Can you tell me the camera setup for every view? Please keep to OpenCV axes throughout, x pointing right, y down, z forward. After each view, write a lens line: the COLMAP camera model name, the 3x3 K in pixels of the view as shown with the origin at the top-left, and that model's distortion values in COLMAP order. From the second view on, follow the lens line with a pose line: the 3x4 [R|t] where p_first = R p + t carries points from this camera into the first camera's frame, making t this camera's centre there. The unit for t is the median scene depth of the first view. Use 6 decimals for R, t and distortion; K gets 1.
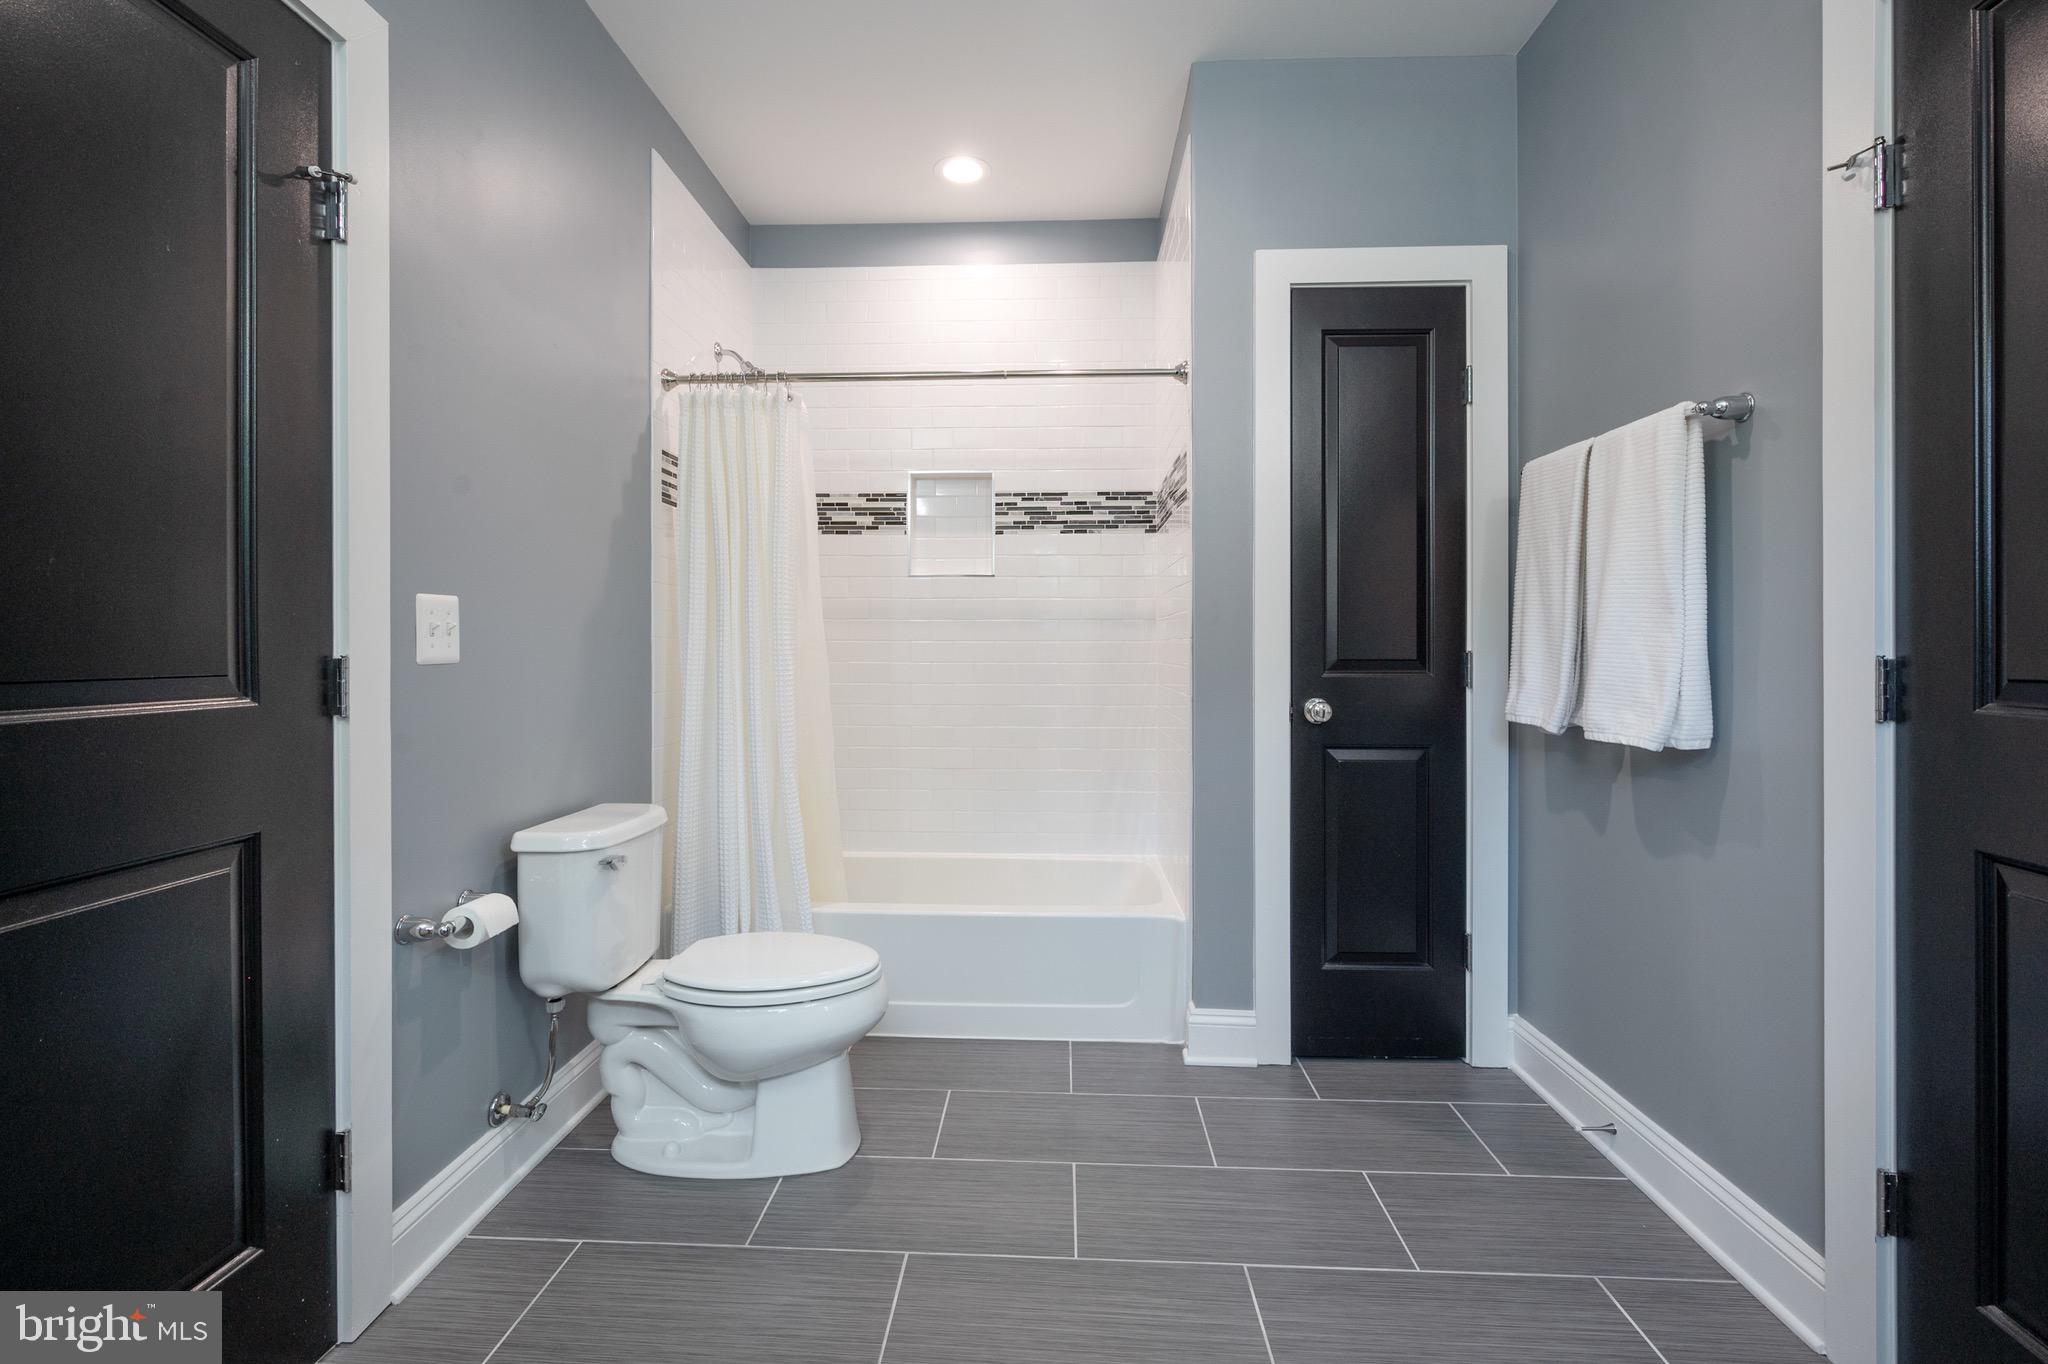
lens RADIAL K [[905.1, 0, 1021.4], [0, 905.1, 644.9], [0, 0, 1]] dist [-0.000071, -0.000081]
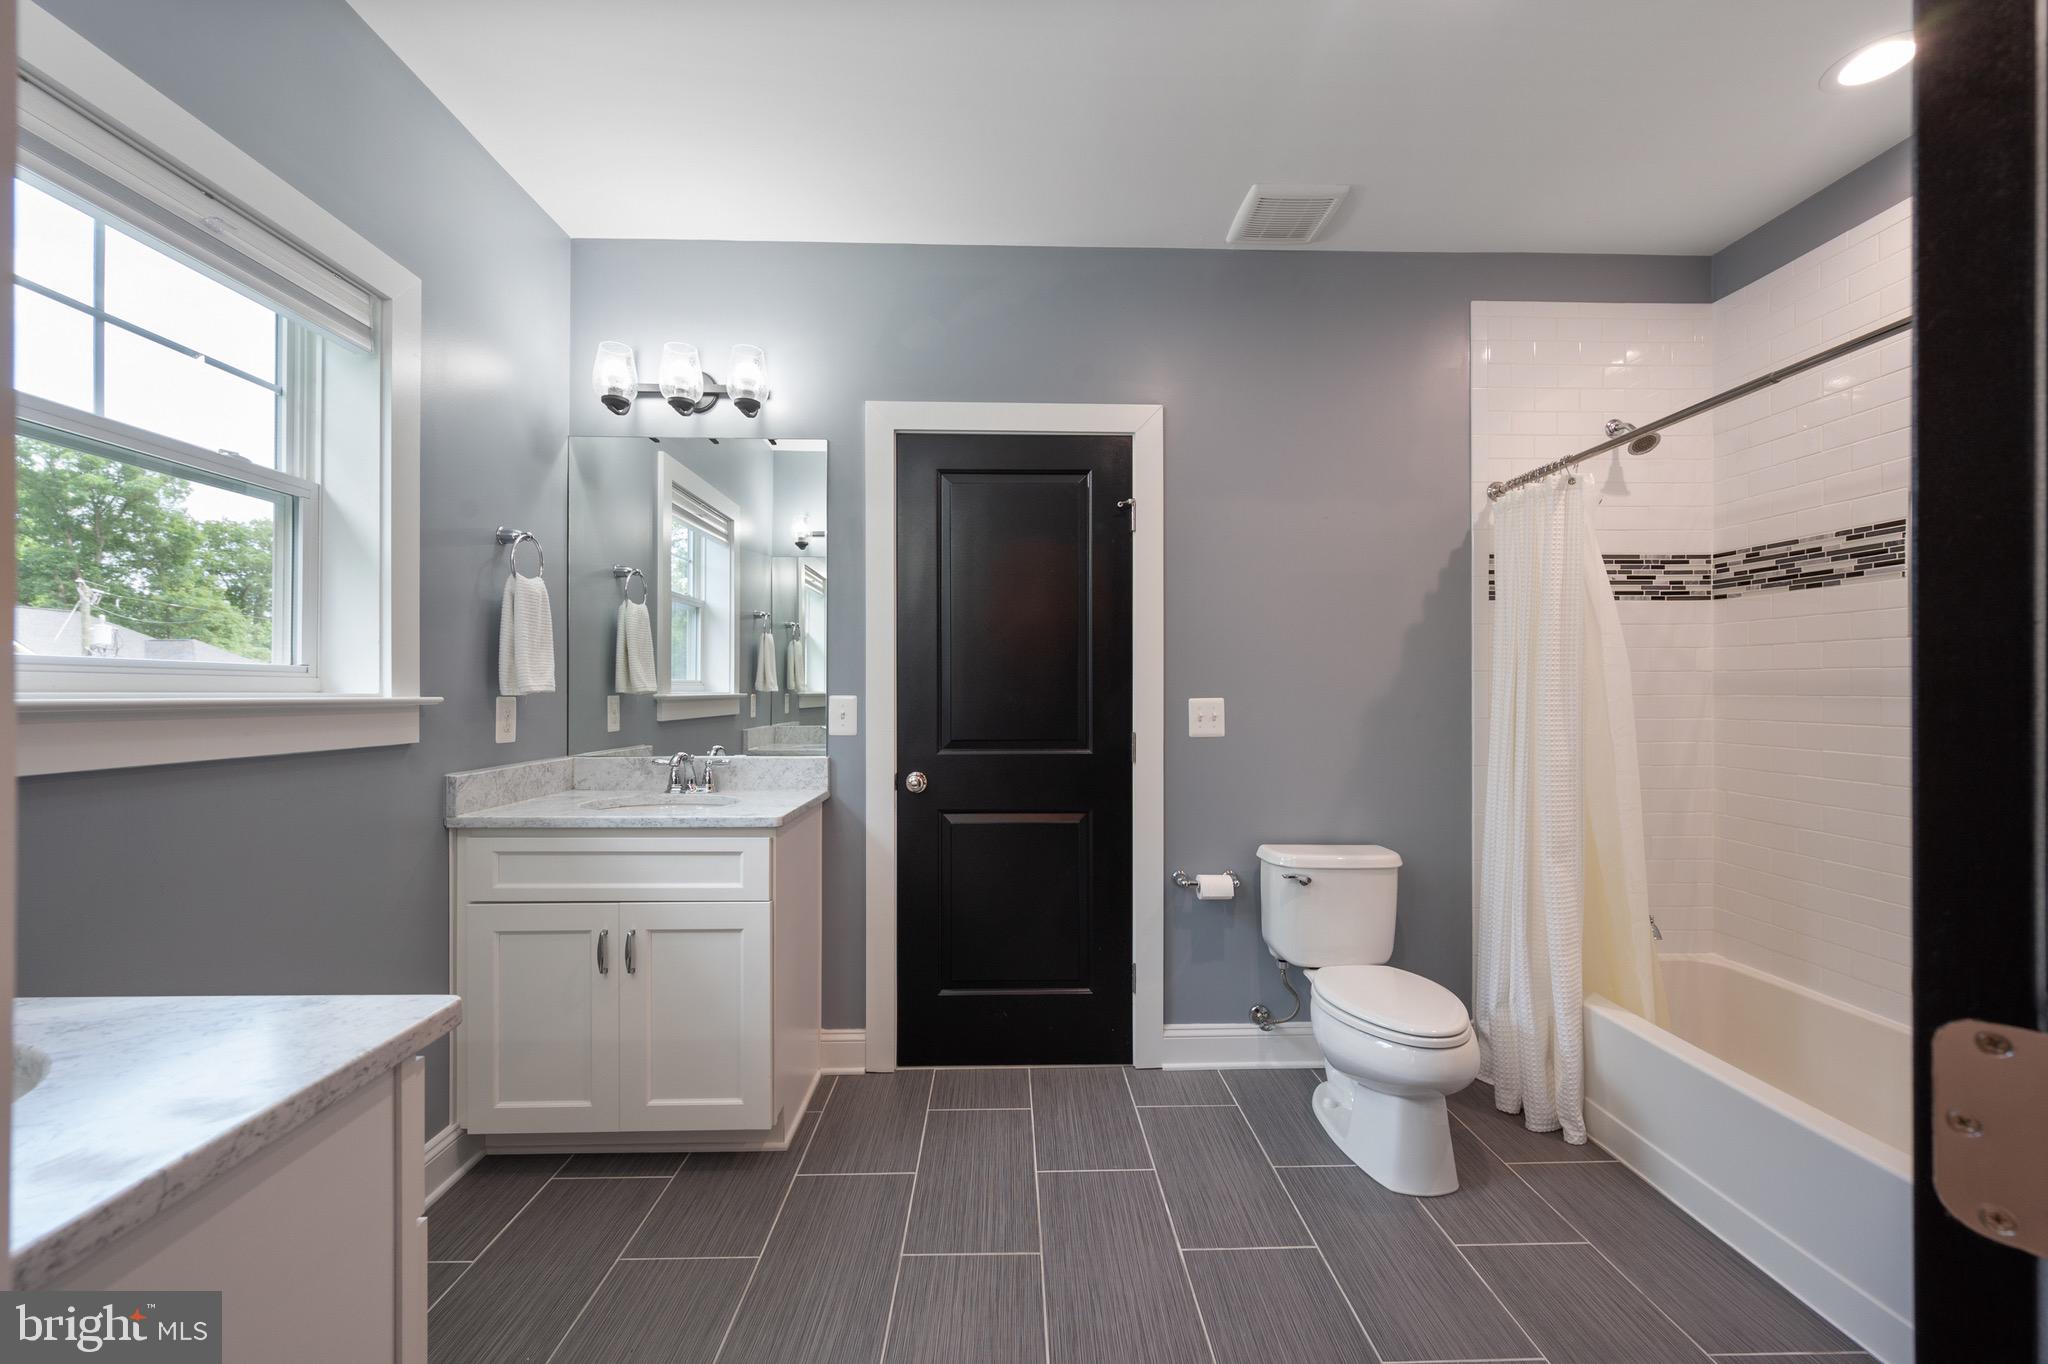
lens RADIAL K [[820.1, 0, 1024.5], [0, 820.1, 691.7], [0, 0, 1]] dist [-0.000221, 0.000013]
pose [[0.072592, 0.000913, -0.997361, 0.621505], [0.003435, 0.999993, 0.001165, -0.047471], [0.997356, -0.003511, 0.072589, 0.355191]]
